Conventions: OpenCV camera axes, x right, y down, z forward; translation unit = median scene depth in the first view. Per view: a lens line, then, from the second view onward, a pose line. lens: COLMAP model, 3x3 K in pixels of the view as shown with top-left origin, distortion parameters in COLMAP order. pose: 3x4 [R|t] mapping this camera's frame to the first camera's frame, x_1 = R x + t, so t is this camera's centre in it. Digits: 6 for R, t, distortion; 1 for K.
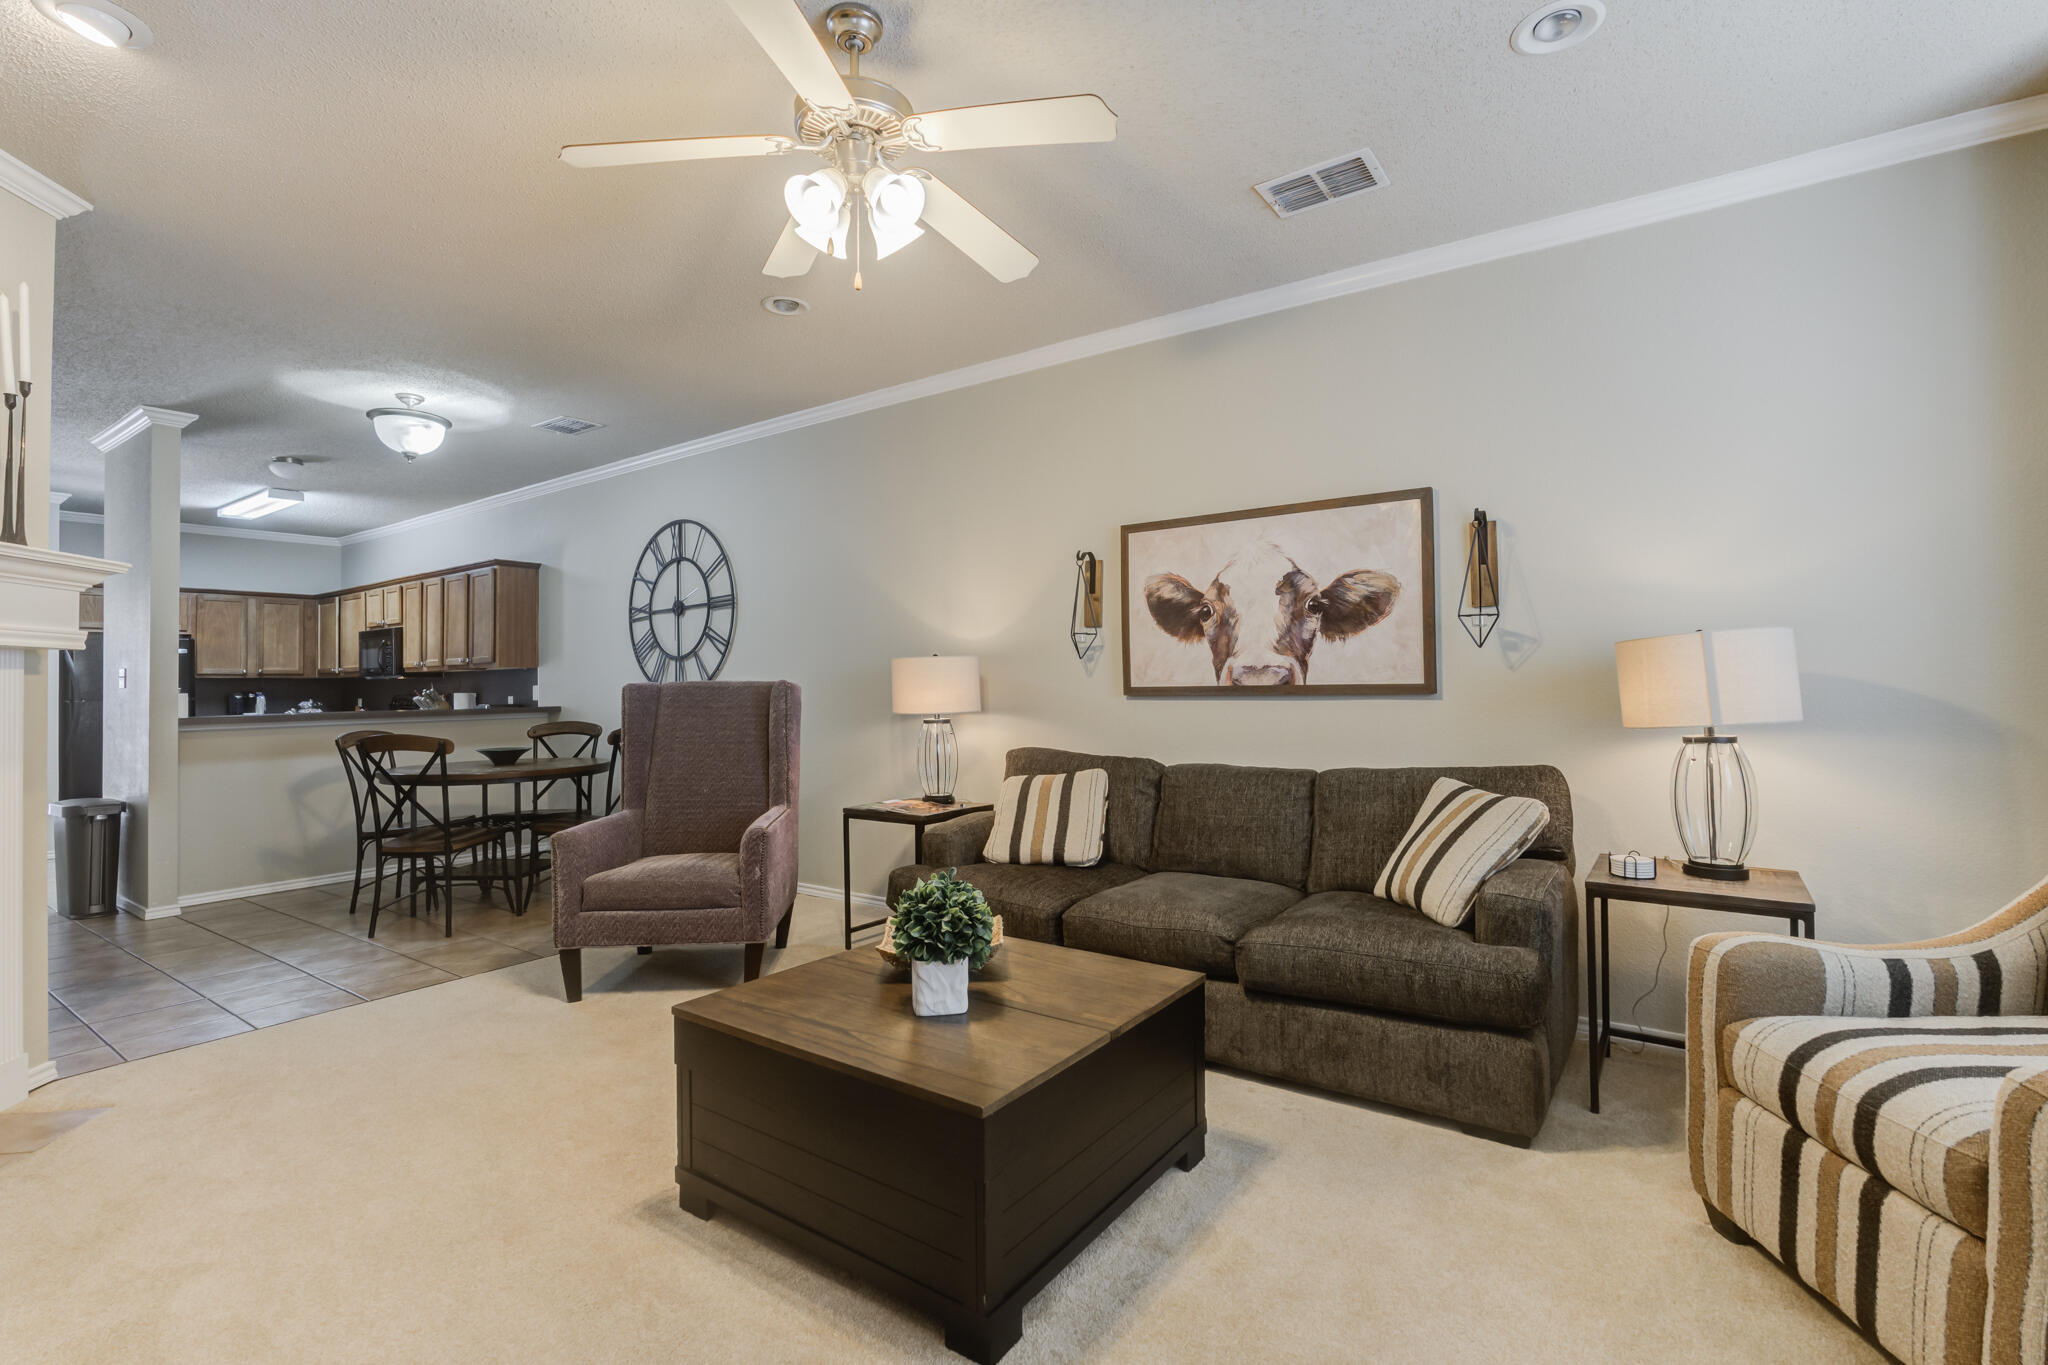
lens RADIAL K [[957.8, 0, 1027.0], [0, 957.8, 659.6], [0, 0, 1]] dist [0.006998, 0.000085]
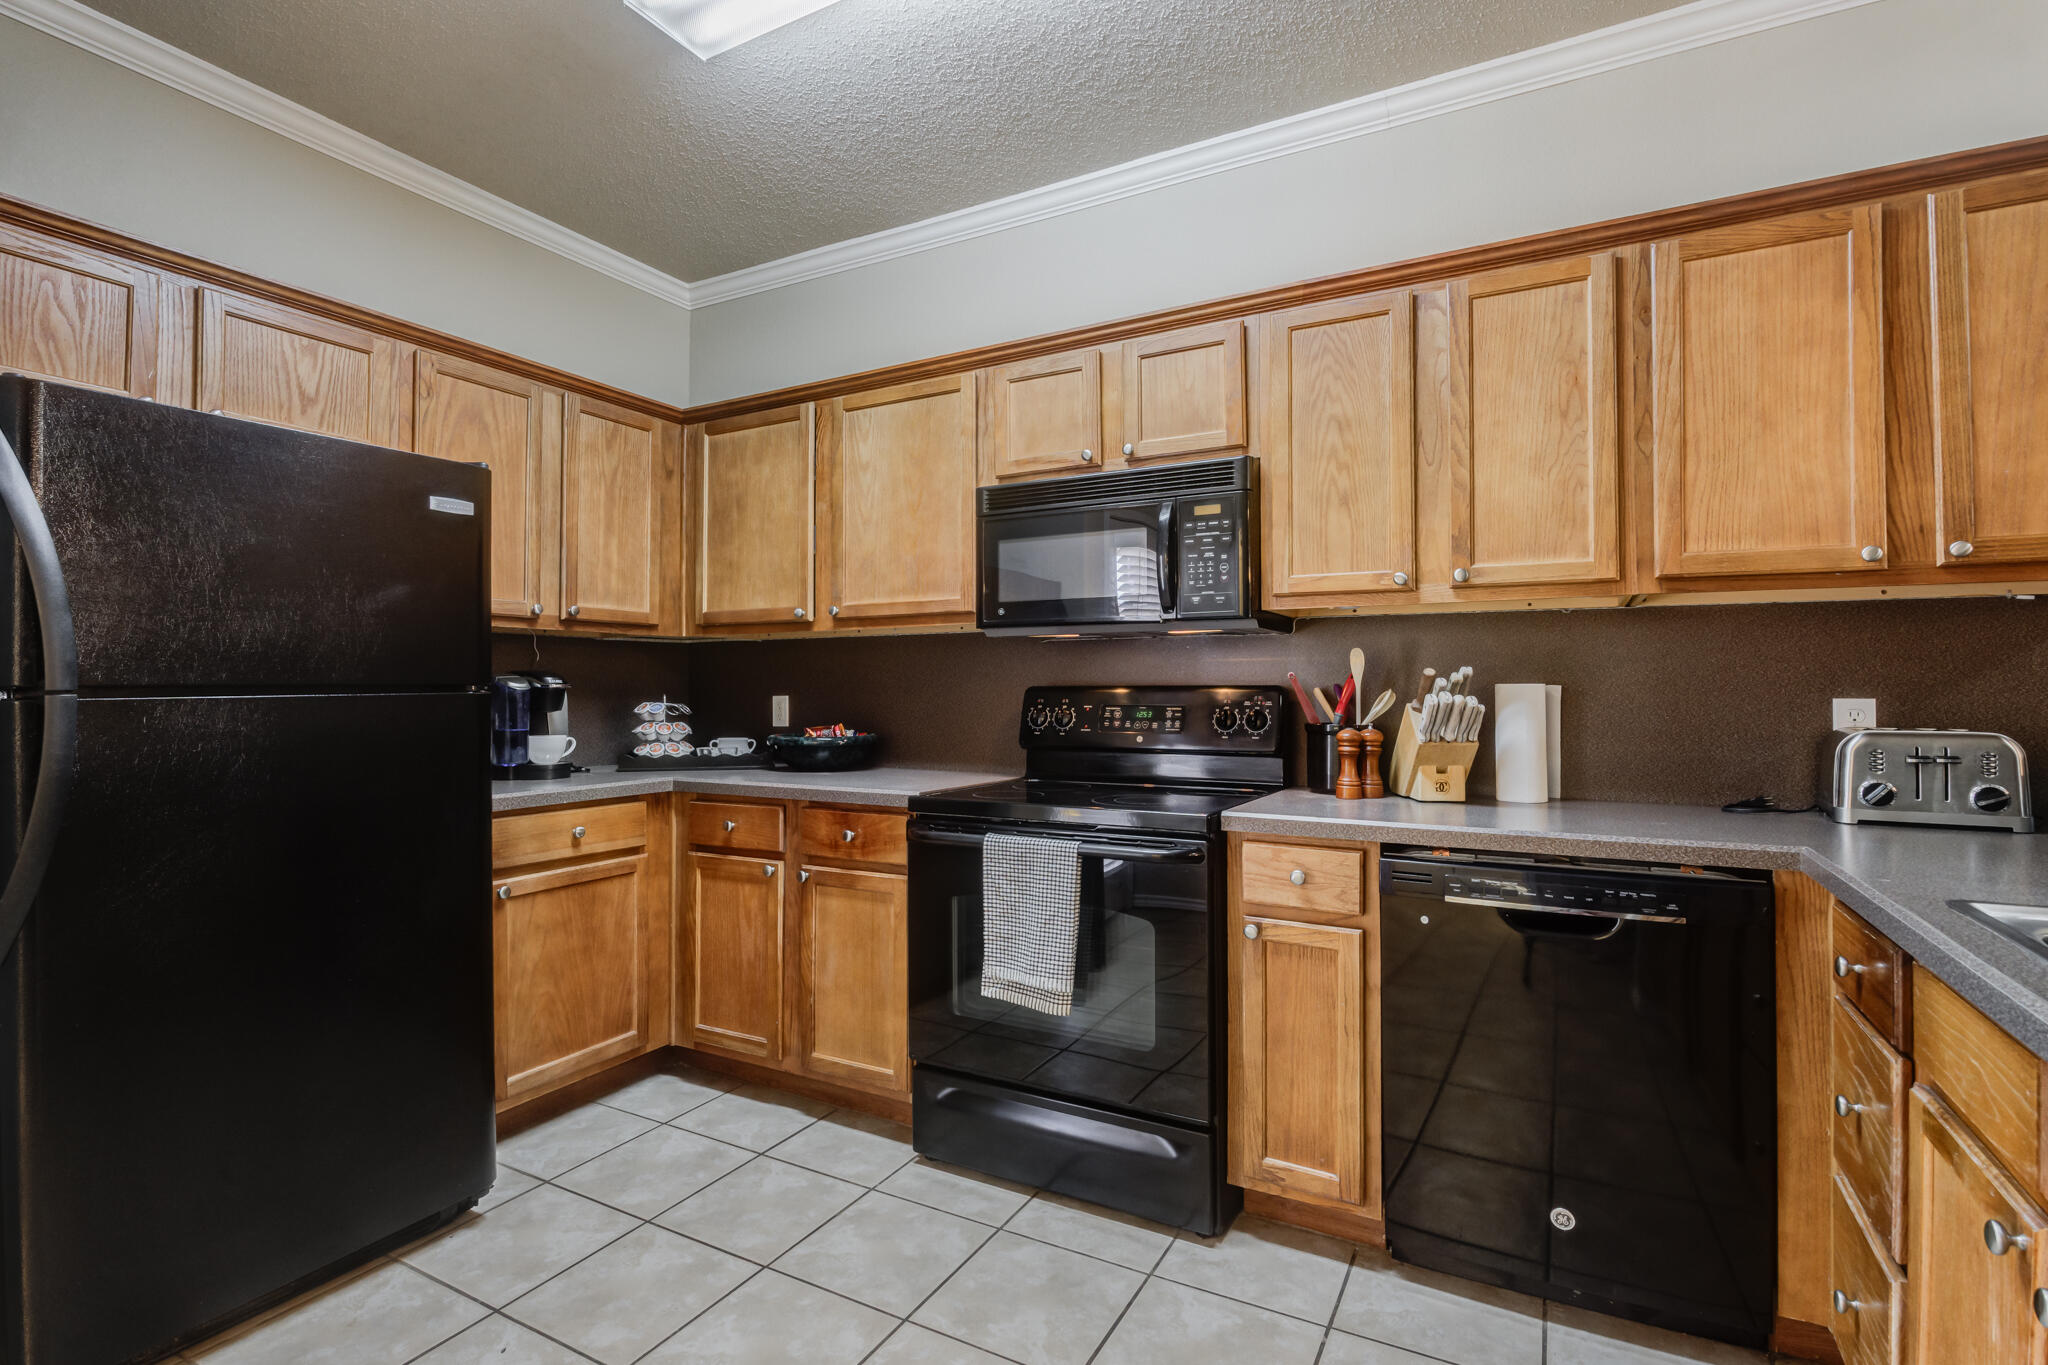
lens RADIAL K [[957.8, 0, 1011.9], [0, 957.8, 673.2], [0, 0, 1]] dist [0.006998, 0.000085]
pose [[0.989936, 0.018118, 0.140354, -1.042123], [-0.019460, 0.999777, 0.008194, 0.041803], [-0.140174, -0.010843, 0.990067, 0.975813]]
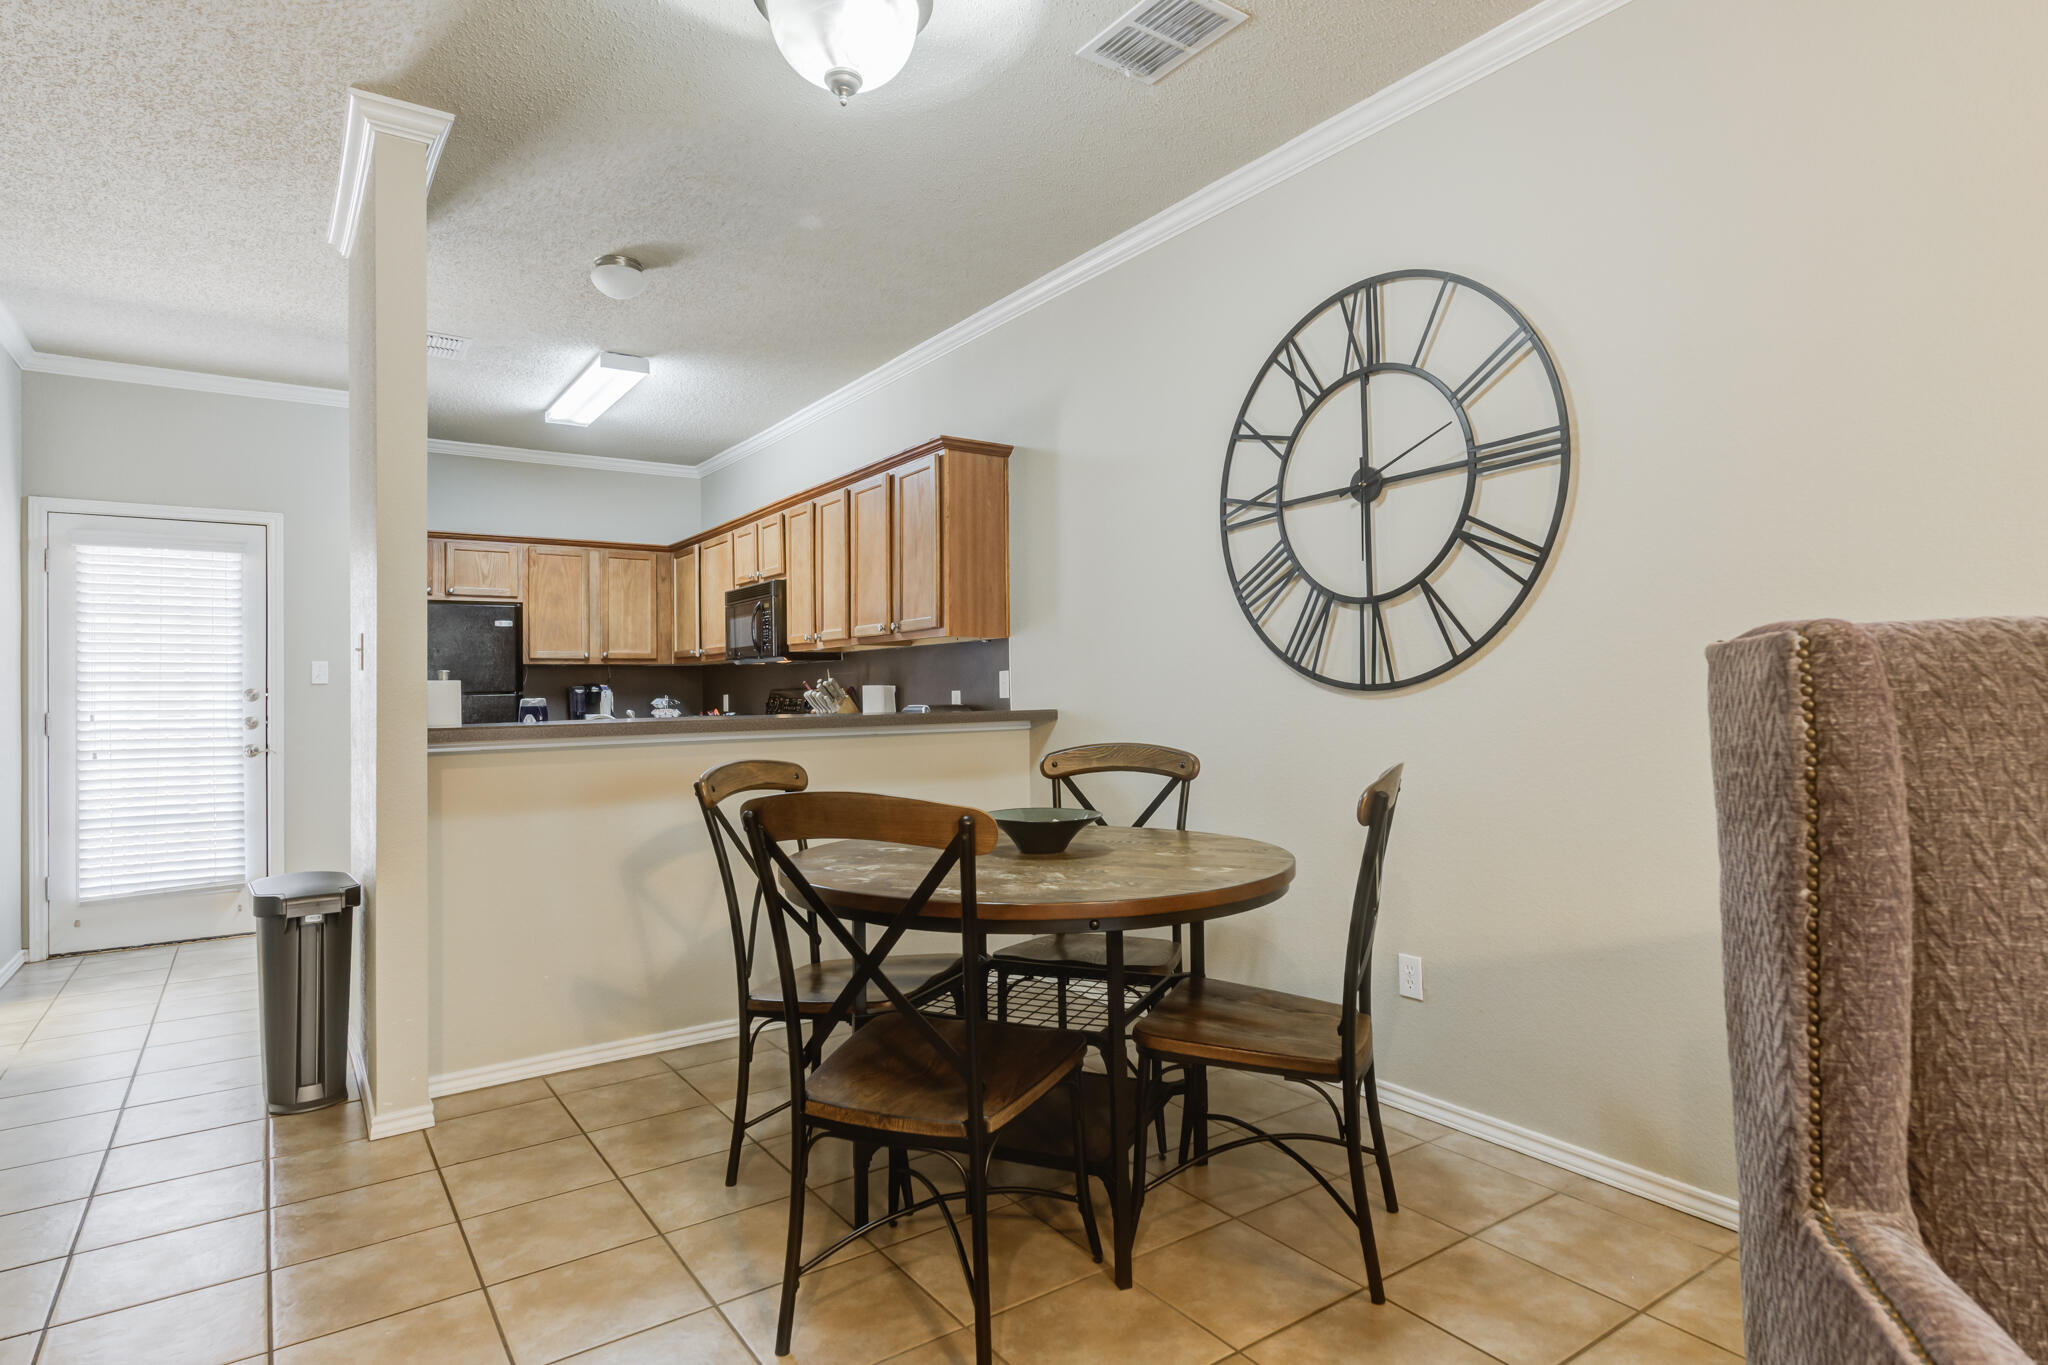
lens RADIAL K [[1113.2, 0, 1041.7], [0, 1113.2, 667.2], [0, 0, 1]] dist [-0.008130, 0.001121]
pose [[0.948066, -0.003947, -0.318049, -0.362791], [0.007199, 0.999933, 0.009050, 0.023926], [0.317992, -0.010869, 0.948031, 0.507678]]
